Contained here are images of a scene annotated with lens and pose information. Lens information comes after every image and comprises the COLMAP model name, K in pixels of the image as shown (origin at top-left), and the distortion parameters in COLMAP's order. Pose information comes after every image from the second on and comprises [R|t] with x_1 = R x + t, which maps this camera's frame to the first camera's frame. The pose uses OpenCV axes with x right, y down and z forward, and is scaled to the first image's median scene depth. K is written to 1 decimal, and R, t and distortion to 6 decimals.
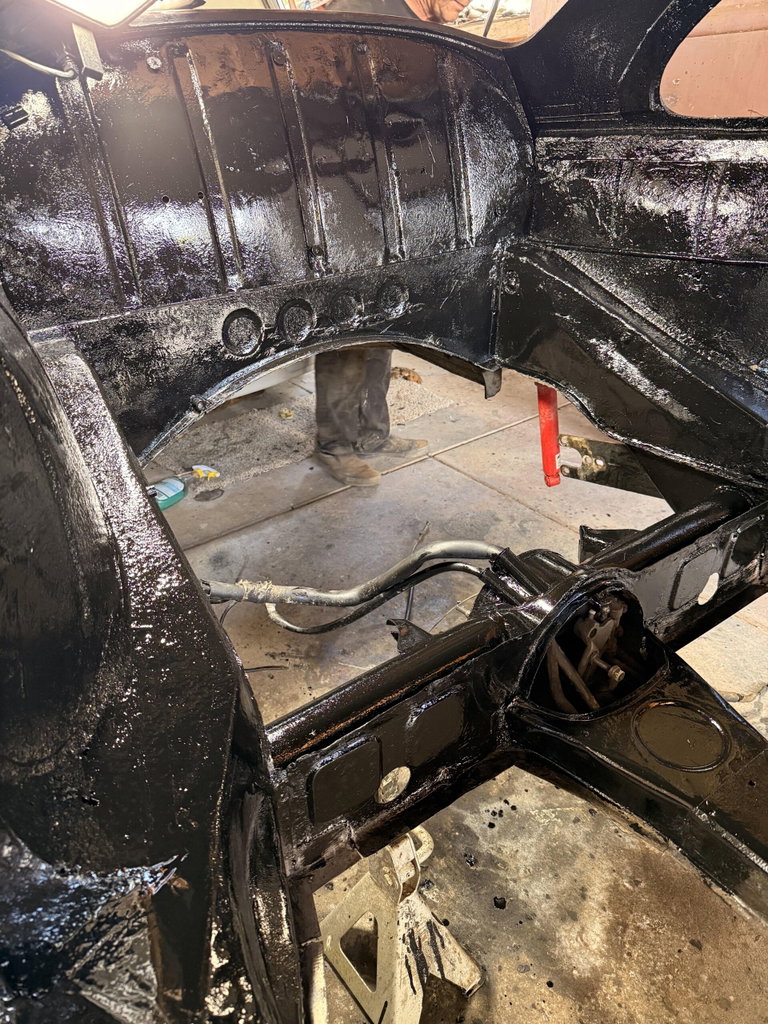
lens RADIAL K [[713.8, 0, 381.1], [0, 713.8, 517.7], [0, 0, 1]] dist [0.009050, -0.023534]
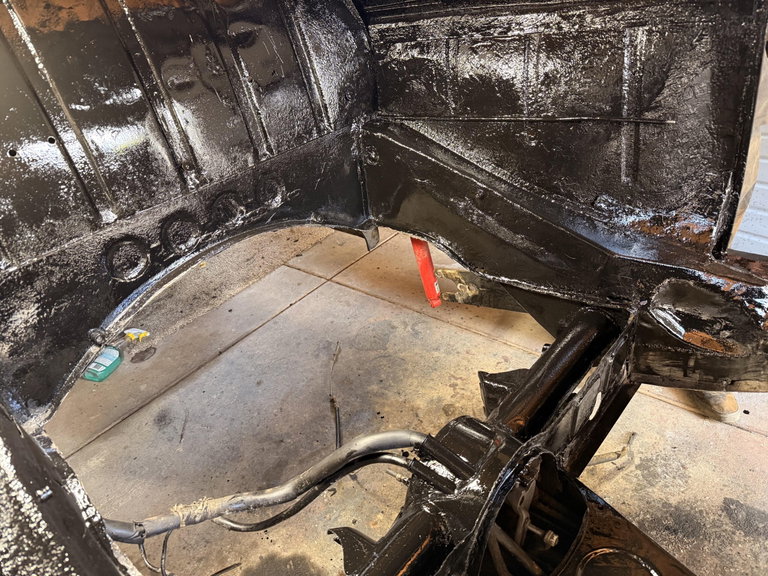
lens RADIAL K [[538.7, 0, 377.0], [0, 538.7, 292.3], [0, 0, 1]] dist [0.069172, -0.084279]
pose [[0.968705, -0.199279, 0.147984, 0.021281], [0.197611, 0.979935, 0.026042, -0.146505], [-0.150205, 0.004016, 0.988647, 0.160506]]
